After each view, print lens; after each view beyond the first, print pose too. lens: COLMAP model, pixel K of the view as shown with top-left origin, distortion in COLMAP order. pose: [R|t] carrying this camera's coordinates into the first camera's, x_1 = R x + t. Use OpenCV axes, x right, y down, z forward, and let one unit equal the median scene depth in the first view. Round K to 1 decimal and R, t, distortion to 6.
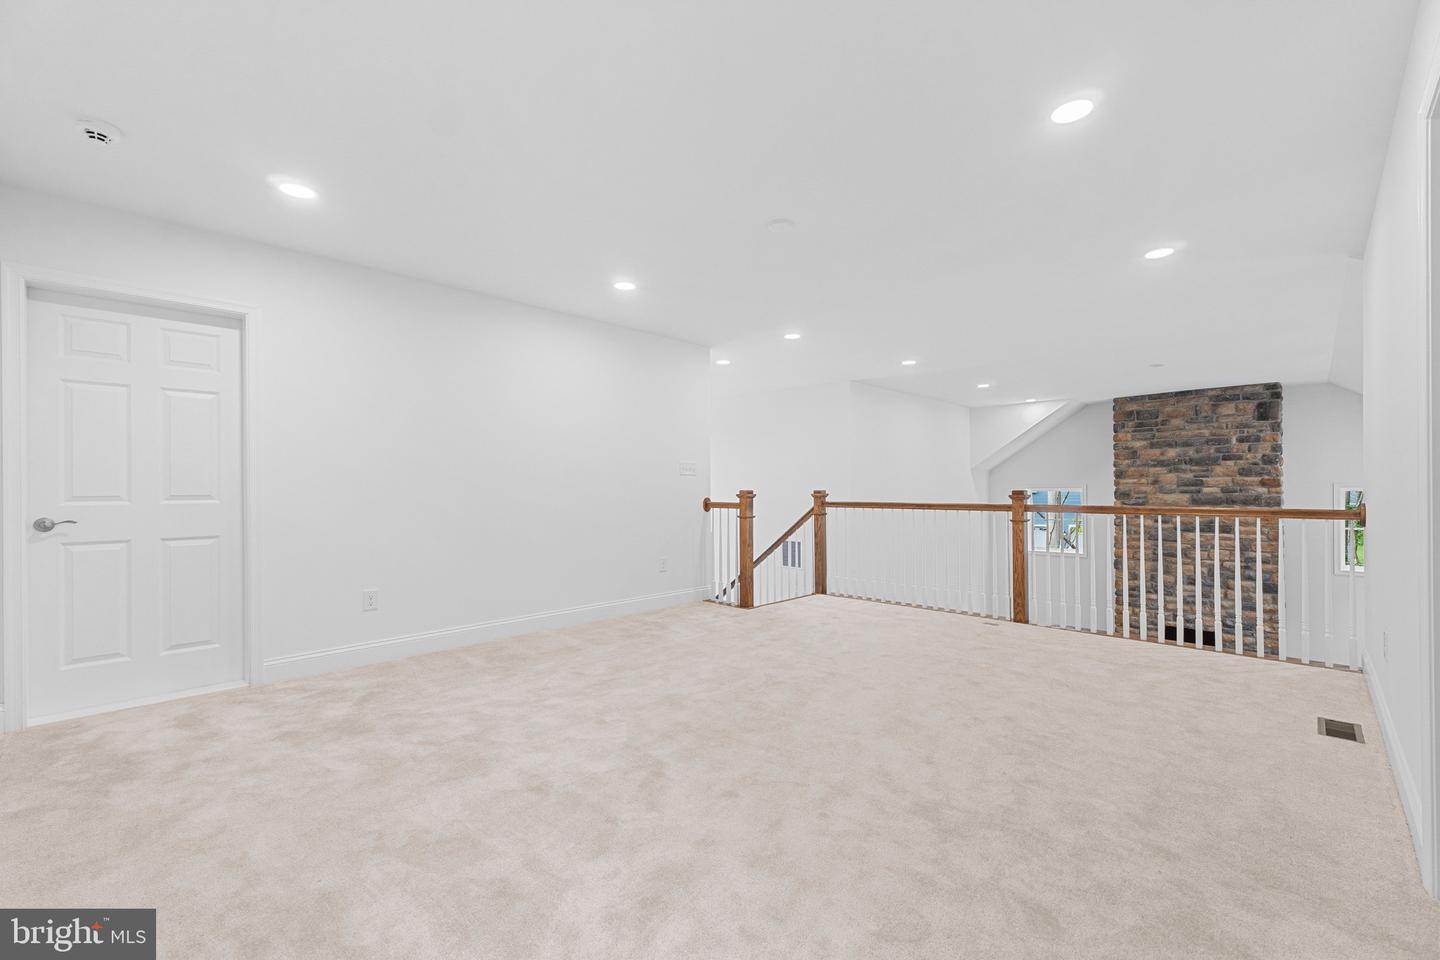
lens RADIAL K [[603.8, 0, 720.5], [0, 603.8, 487.3], [0, 0, 1]] dist [0.001288, -0.000061]
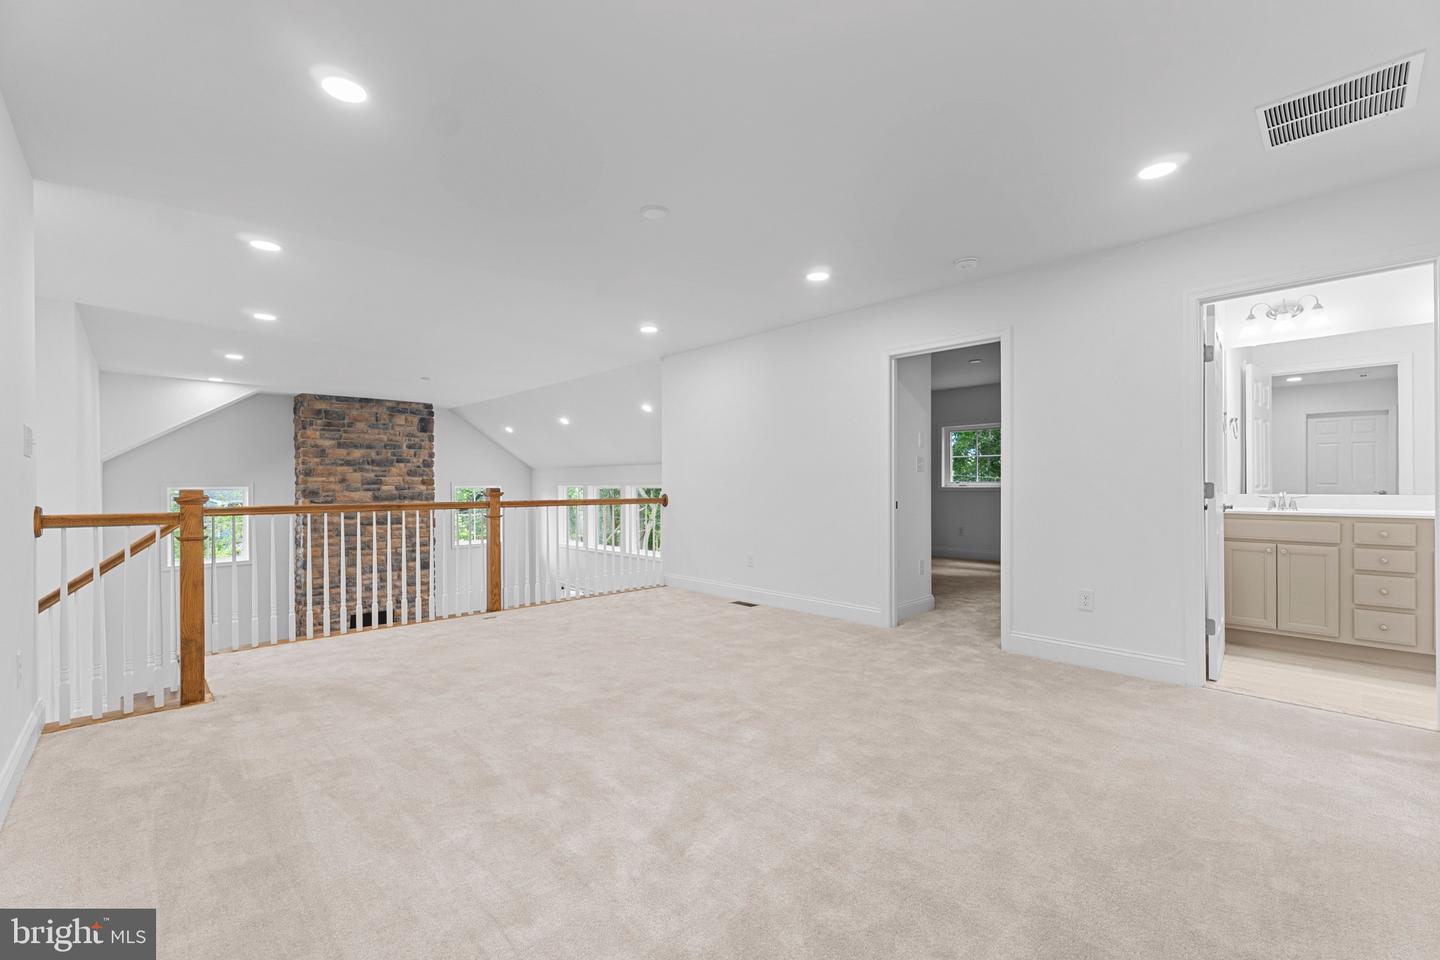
lens RADIAL K [[603.8, 0, 720.6], [0, 603.8, 480.2], [0, 0, 1]] dist [0.001288, -0.000061]
pose [[0.032984, 0.009373, 0.999412, -0.316015], [0.001029, 0.999955, -0.009412, 0.001324], [-0.999455, 0.001339, 0.032973, 0.320133]]
